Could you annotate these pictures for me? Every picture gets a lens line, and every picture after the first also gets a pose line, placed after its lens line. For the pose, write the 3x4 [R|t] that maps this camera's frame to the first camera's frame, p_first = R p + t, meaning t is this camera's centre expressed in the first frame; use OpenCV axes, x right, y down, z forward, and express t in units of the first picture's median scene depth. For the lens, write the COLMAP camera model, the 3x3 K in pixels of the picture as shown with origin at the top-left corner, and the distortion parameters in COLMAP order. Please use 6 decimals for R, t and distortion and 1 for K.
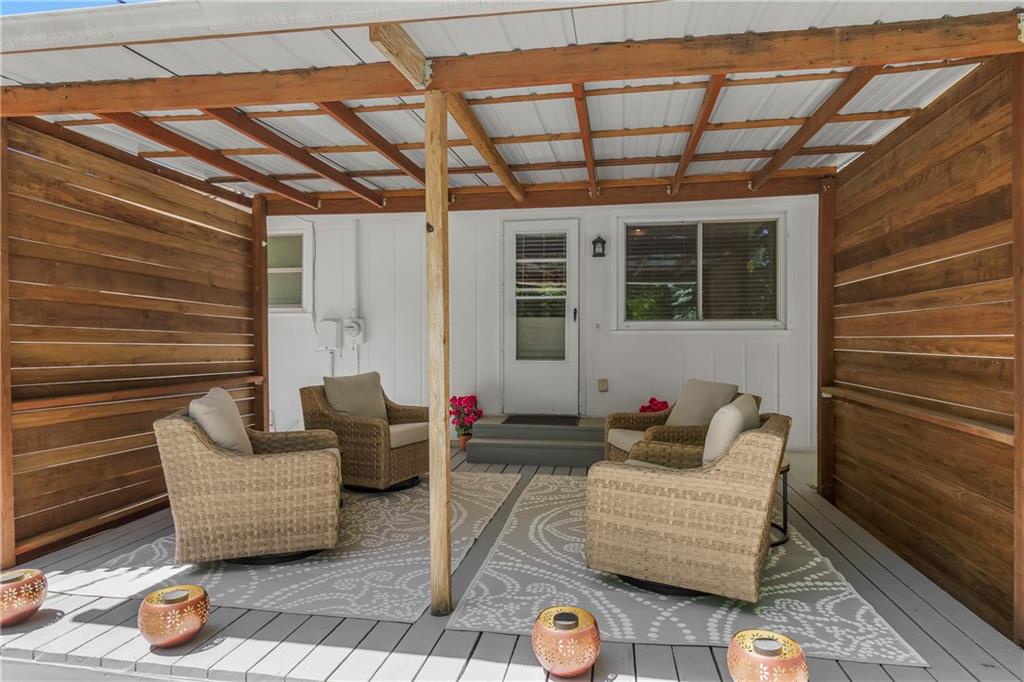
lens RADIAL K [[588.0, 0, 513.6], [0, 588.0, 340.1], [0, 0, 1]] dist [0.002907, -0.000156]
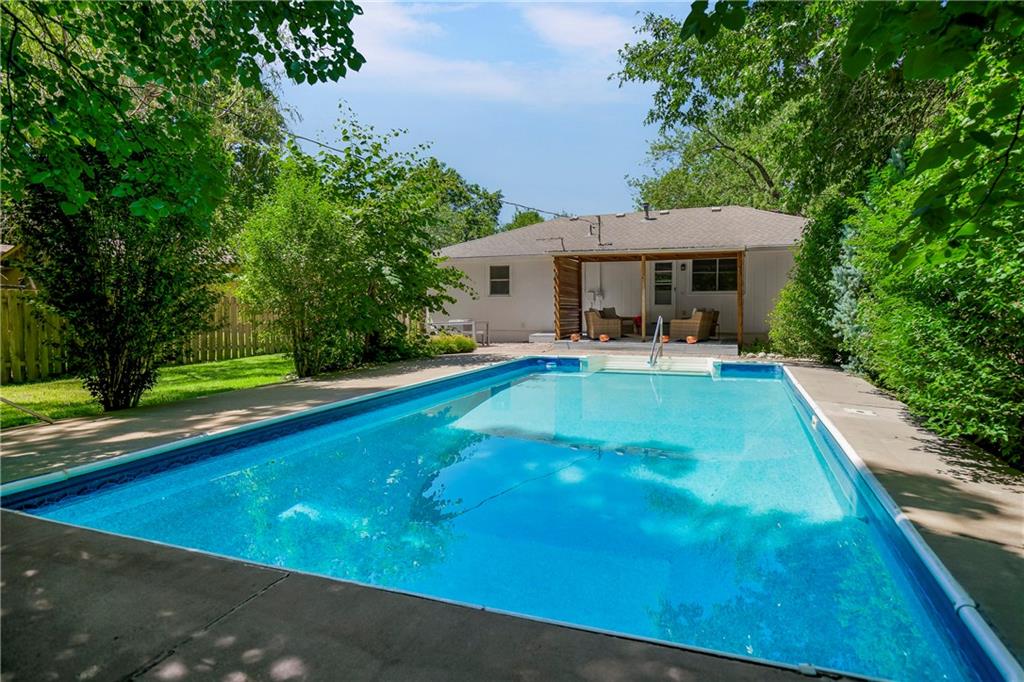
lens RADIAL K [[588.0, 0, 511.9], [0, 588.0, 339.6], [0, 0, 1]] dist [0.002907, -0.000156]
pose [[0.976993, 0.008385, -0.213107, -0.069590], [0.004444, 0.998210, 0.059648, 0.031099], [0.213225, -0.059222, 0.975207, -2.197810]]
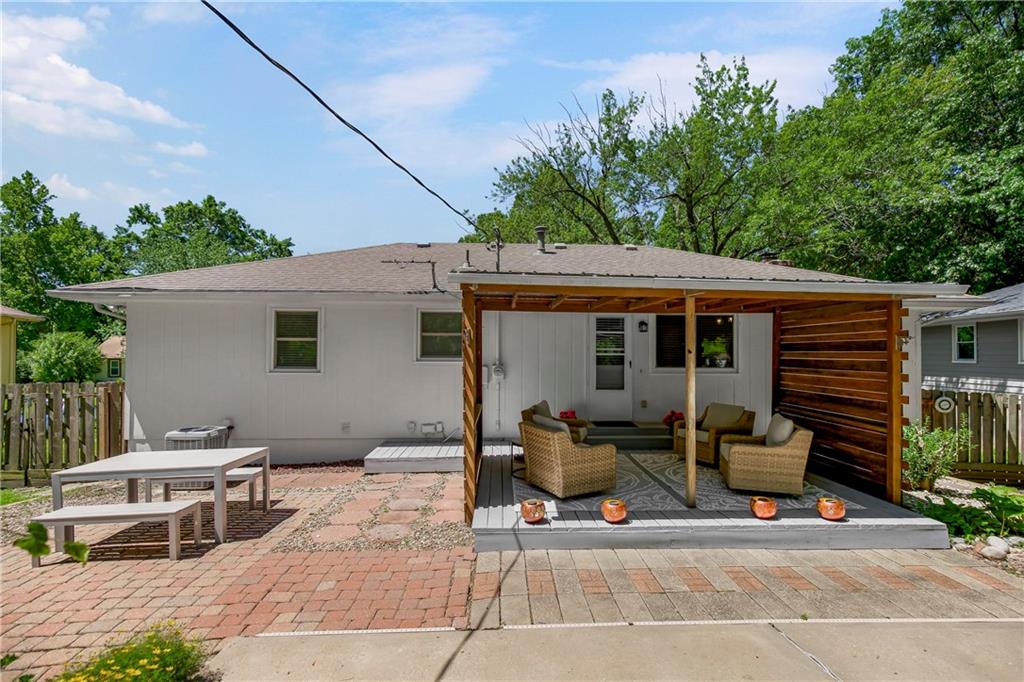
lens RADIAL K [[478.1, 0, 518.1], [0, 478.1, 347.2], [0, 0, 1]] dist [-0.004302, 0.000918]
pose [[0.976707, 0.007990, 0.214428, -0.542119], [-0.005708, 0.999920, -0.011255, -0.077132], [-0.214501, 0.009769, 0.976675, -0.343377]]
